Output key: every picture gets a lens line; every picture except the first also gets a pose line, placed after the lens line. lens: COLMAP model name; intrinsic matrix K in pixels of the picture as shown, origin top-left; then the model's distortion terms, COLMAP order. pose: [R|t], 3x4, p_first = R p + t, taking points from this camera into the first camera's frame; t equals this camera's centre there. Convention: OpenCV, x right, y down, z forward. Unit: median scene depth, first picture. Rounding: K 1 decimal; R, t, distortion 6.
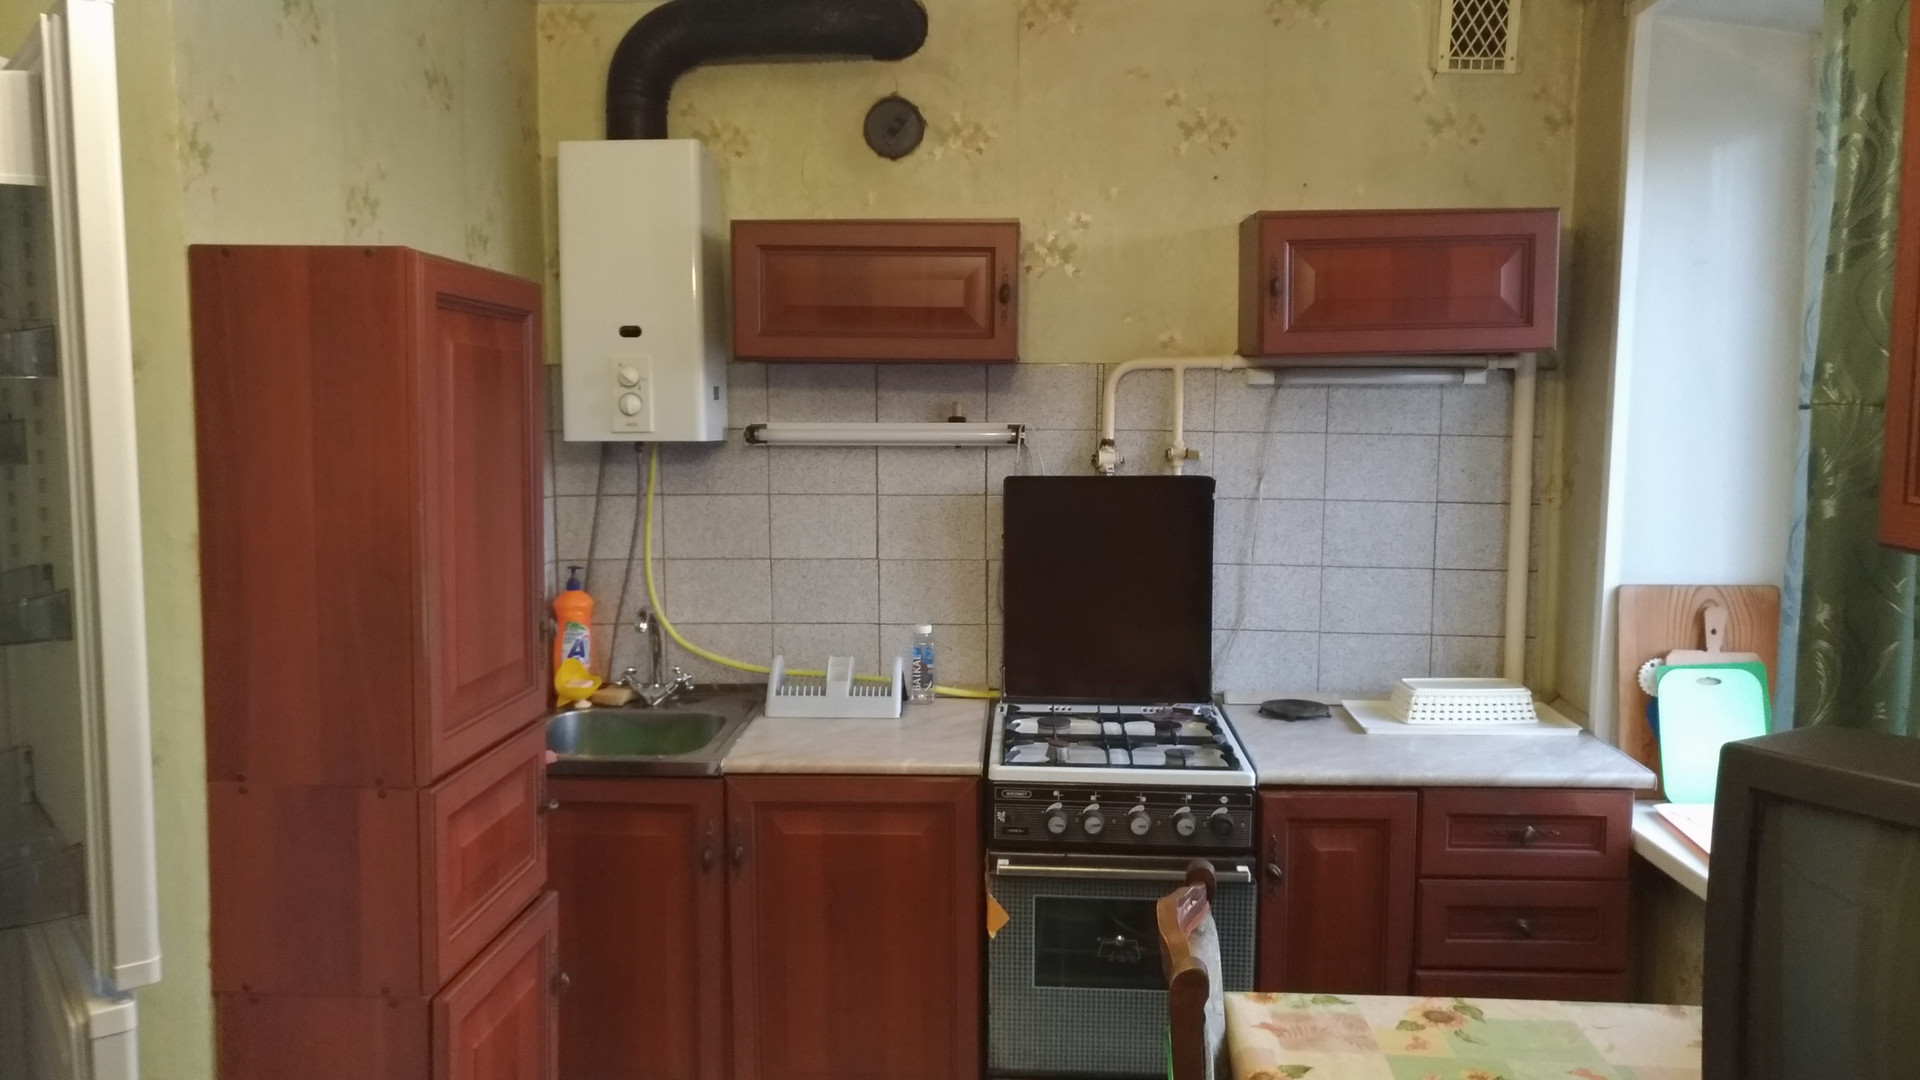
lens RADIAL K [[1510.6, 0, 960.2], [0, 1510.6, 547.3], [0, 0, 1]] dist [0.012238, -0.012167]
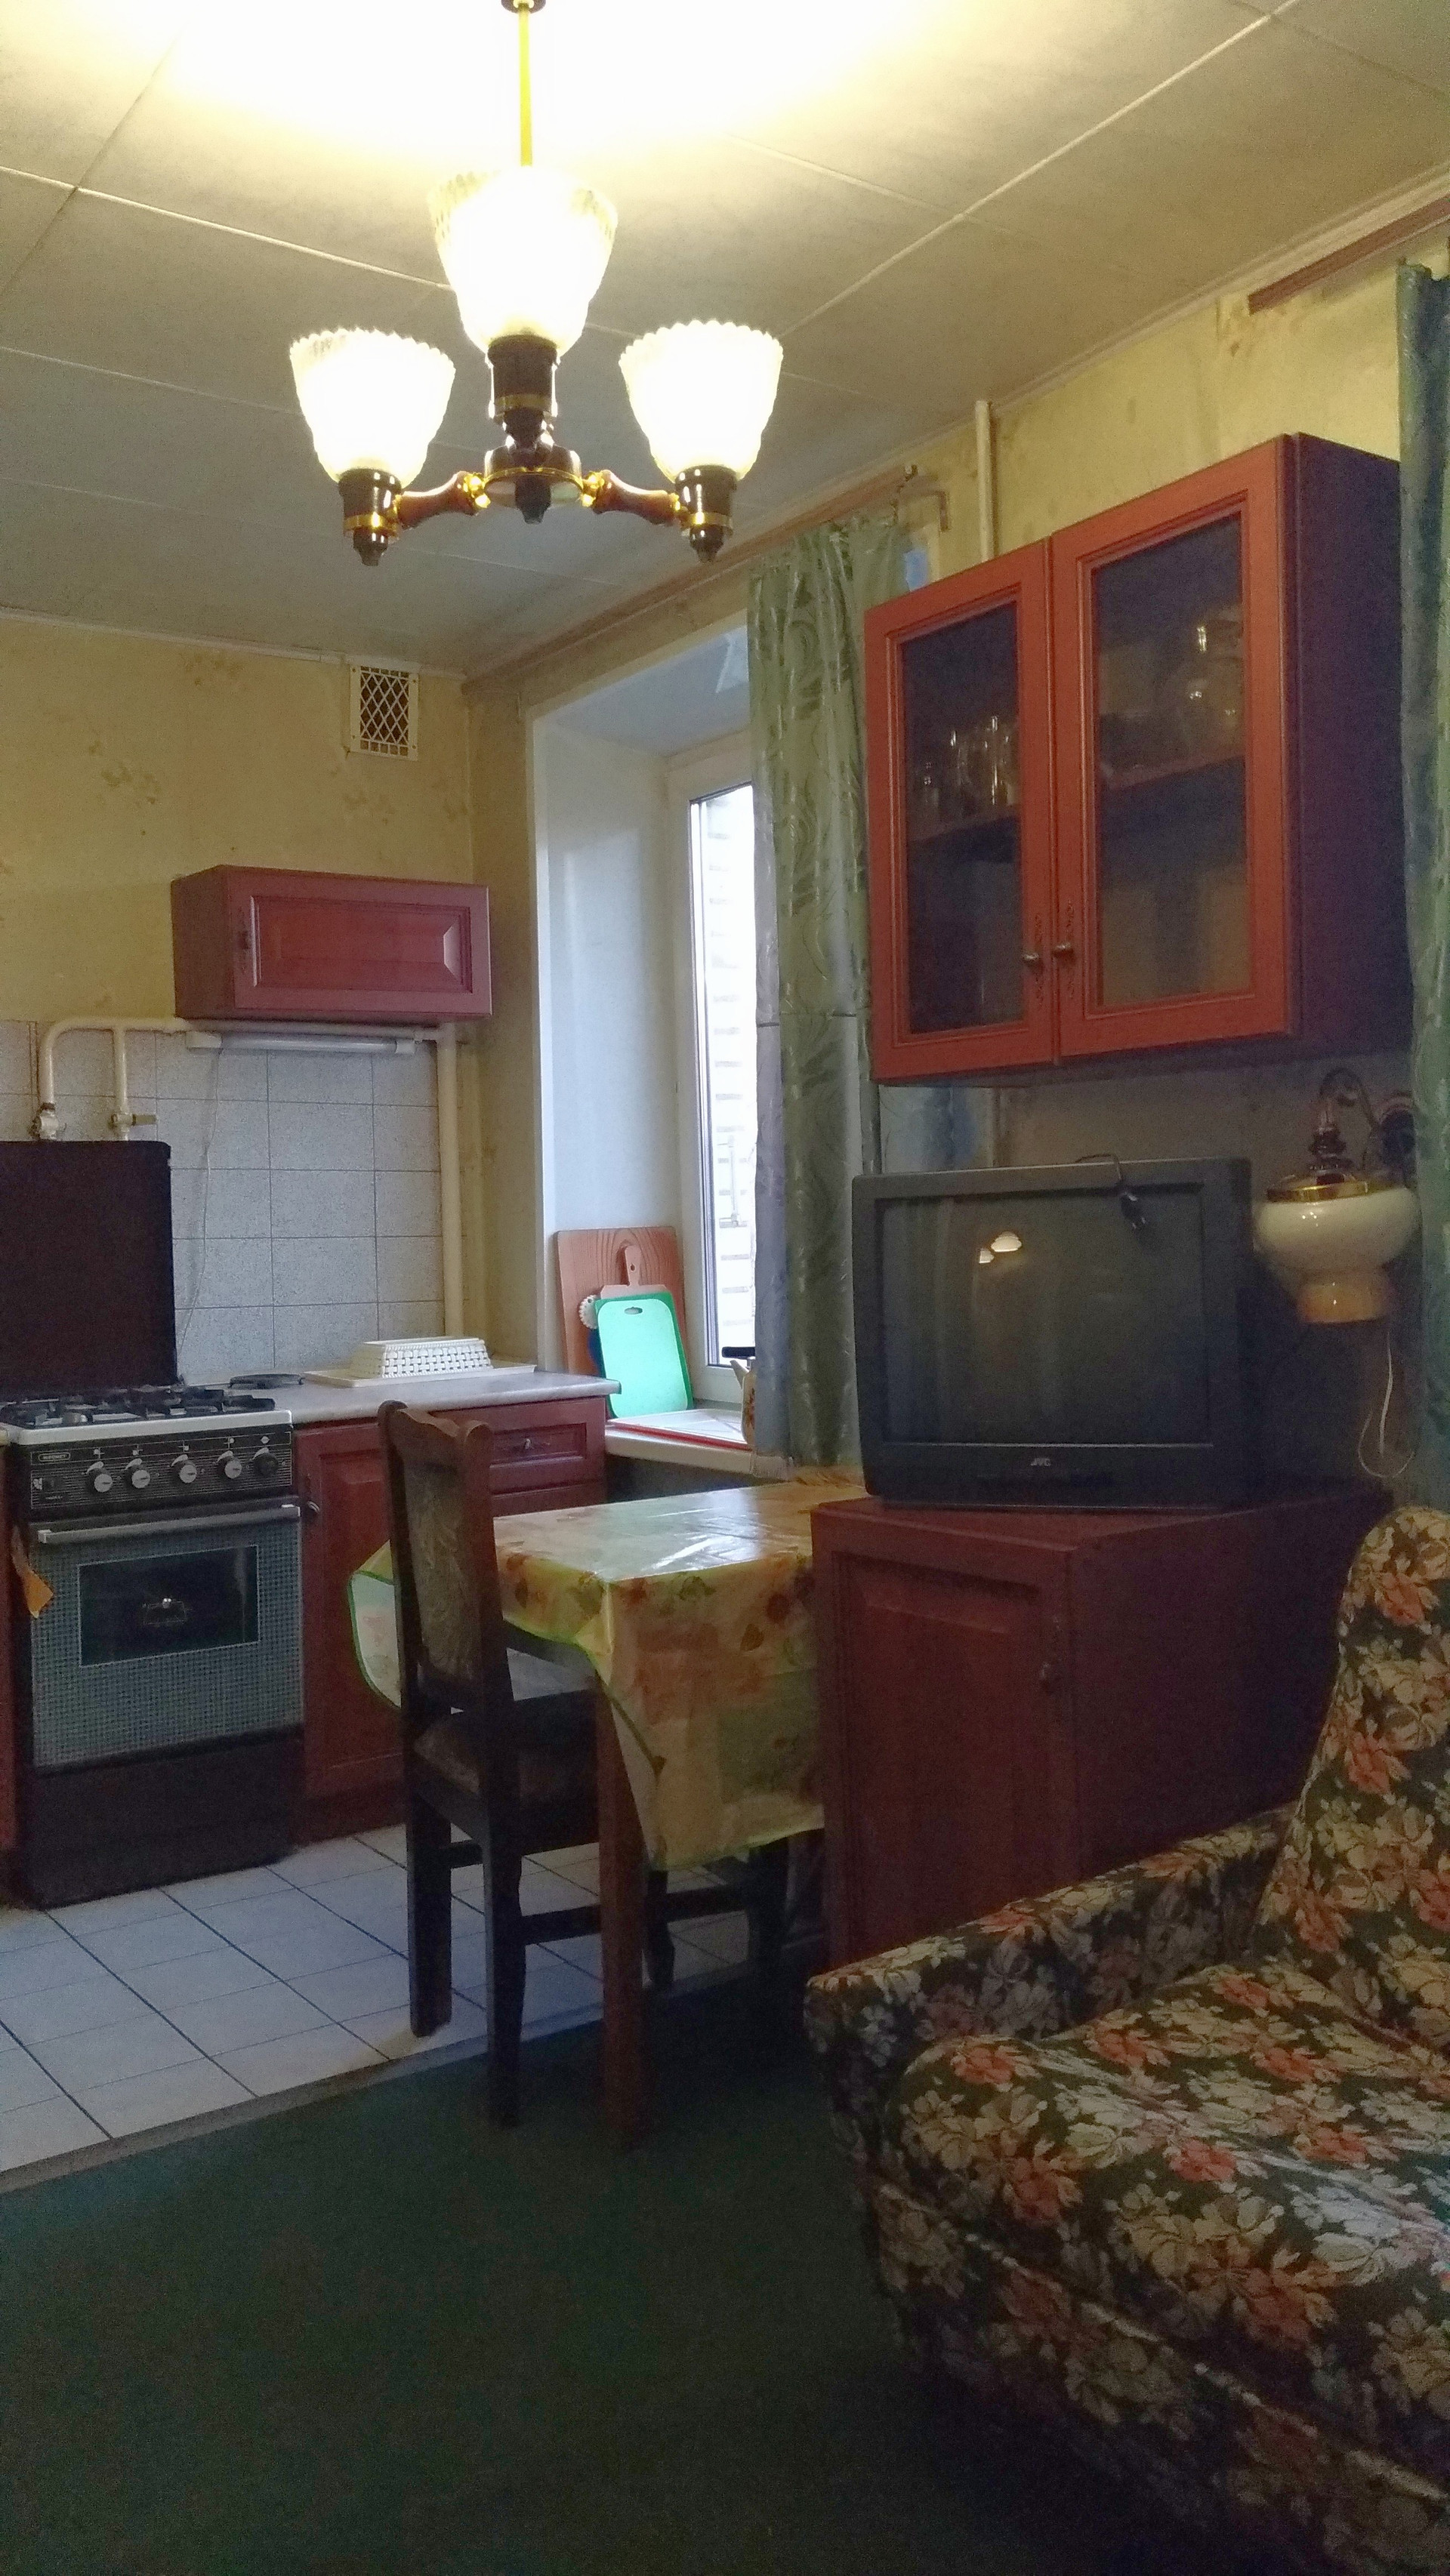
lens RADIAL K [[2027.1, 0, 726.2], [0, 2027.1, 1284.1], [0, 0, 1]] dist [0.012238, -0.012167]
pose [[0.784854, -0.041738, 0.618273, -0.352616], [0.086985, 0.995271, -0.043234, 0.128850], [-0.613545, 0.087713, 0.784773, -0.208776]]
